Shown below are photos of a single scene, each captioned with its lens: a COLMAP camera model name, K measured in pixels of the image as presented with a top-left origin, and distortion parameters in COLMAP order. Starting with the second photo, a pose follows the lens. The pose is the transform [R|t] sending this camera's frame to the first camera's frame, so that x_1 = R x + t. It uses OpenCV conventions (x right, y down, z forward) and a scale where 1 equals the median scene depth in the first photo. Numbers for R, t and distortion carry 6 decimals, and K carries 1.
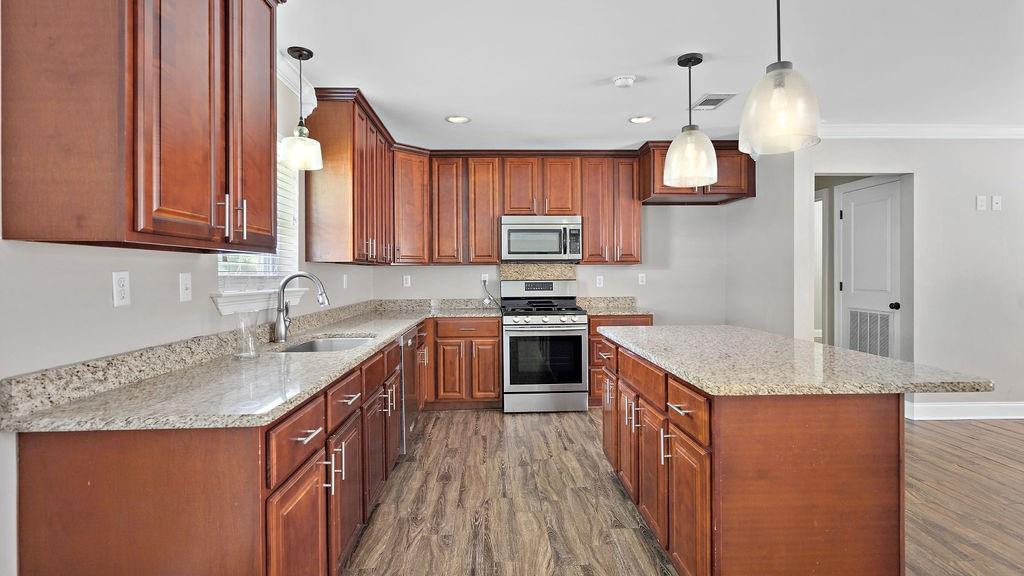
lens RADIAL K [[508.9, 0, 495.8], [0, 508.9, 274.7], [0, 0, 1]] dist [0.000136, -0.000105]
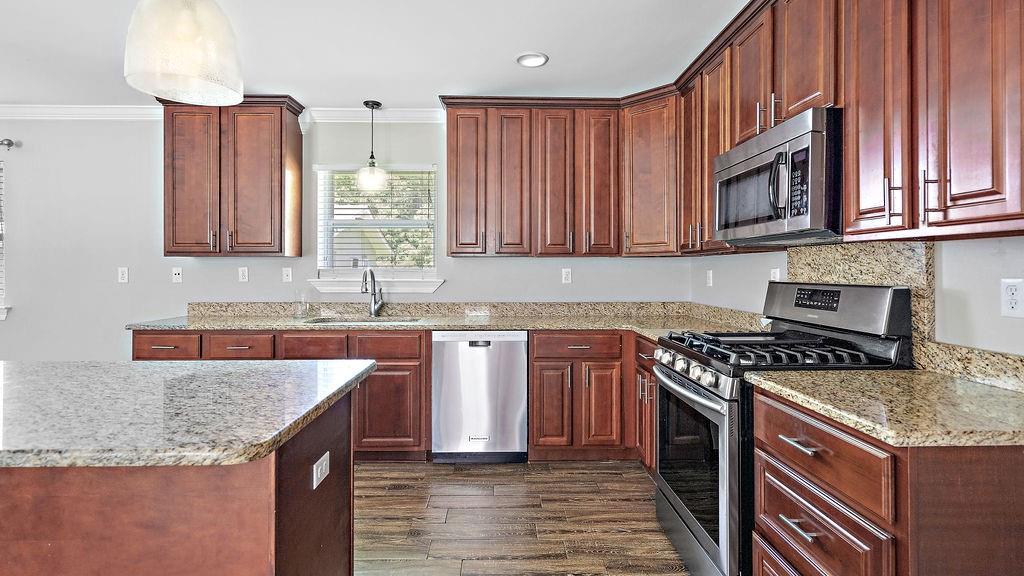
lens RADIAL K [[482.4, 0, 506.2], [0, 482.4, 265.9], [0, 0, 1]] dist [-0.004121, 0.001287]
pose [[-0.011461, -0.001253, -0.999934, 0.537919], [-0.001086, 0.999999, -0.001240, -0.003648], [0.999934, 0.001072, -0.011462, 0.830787]]
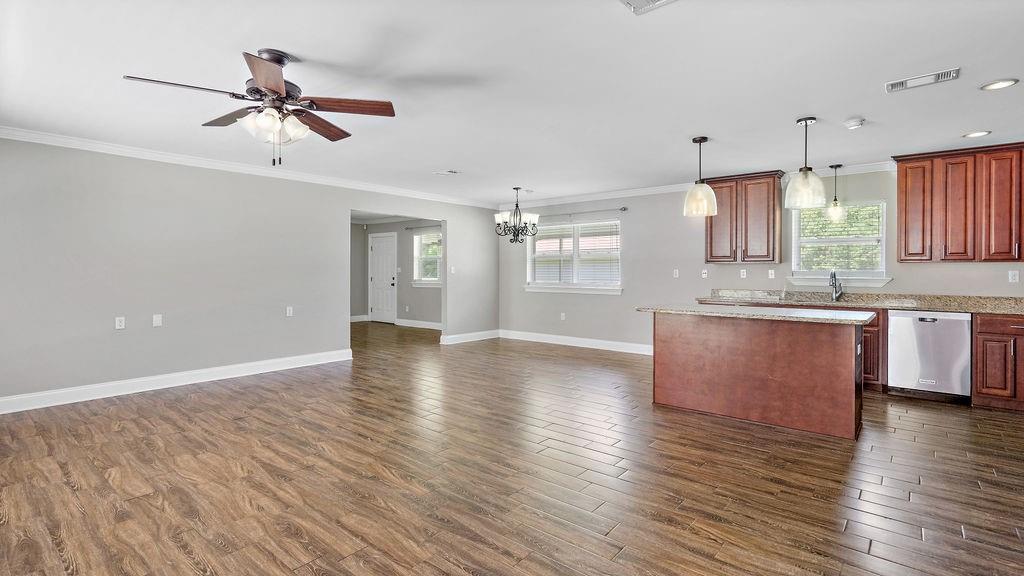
lens RADIAL K [[482.4, 0, 506.1], [0, 482.4, 272.5], [0, 0, 1]] dist [-0.004121, 0.001287]
pose [[-0.669231, 0.004652, -0.743040, 1.207917], [-0.000380, 0.999978, 0.006603, -0.002607], [0.743055, 0.004702, -0.669214, 0.804945]]
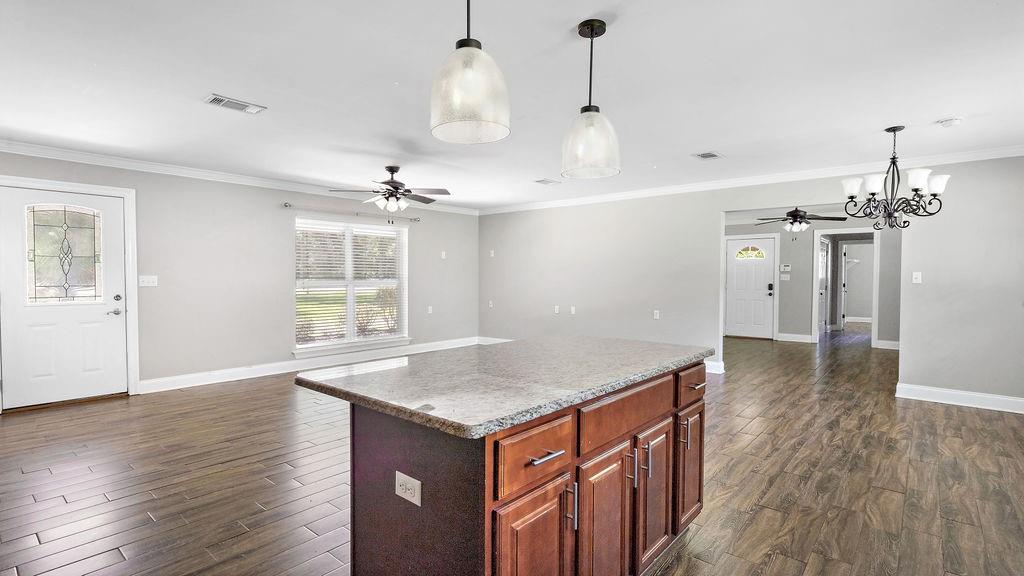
lens RADIAL K [[482.4, 0, 515.0], [0, 482.4, 285.5], [0, 0, 1]] dist [-0.004121, 0.001287]
pose [[-0.745856, -0.010499, 0.666025, -0.034421], [0.002168, 0.999832, 0.018188, -0.001767], [-0.666104, 0.015010, -0.745708, 0.881420]]
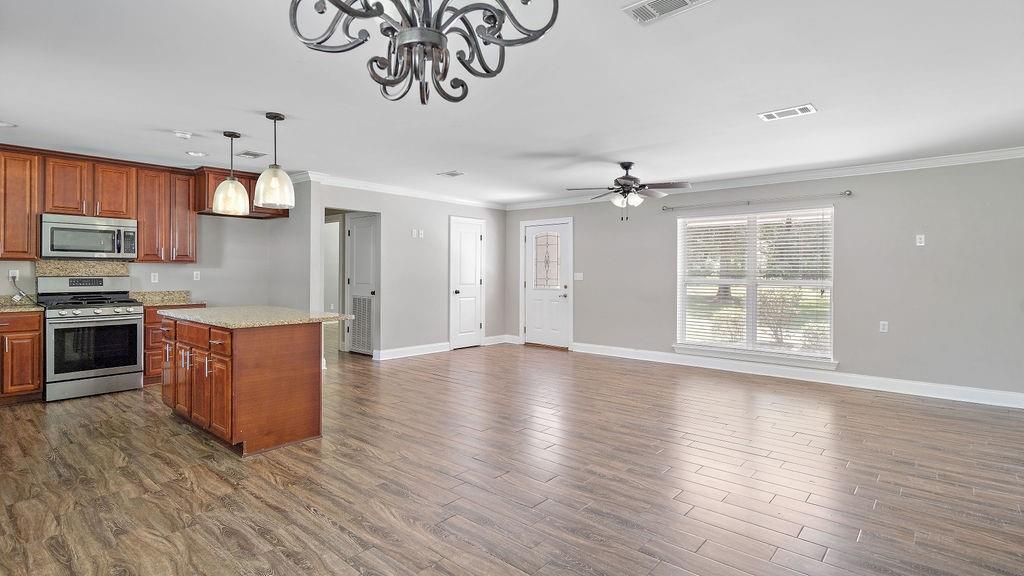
lens RADIAL K [[508.9, 0, 516.7], [0, 508.9, 272.2], [0, 0, 1]] dist [0.000136, -0.000105]
pose [[0.669224, 0.008875, 0.743007, -0.116442], [-0.006977, 0.999960, -0.005659, 0.002095], [-0.743028, -0.001396, 0.669259, -0.424987]]
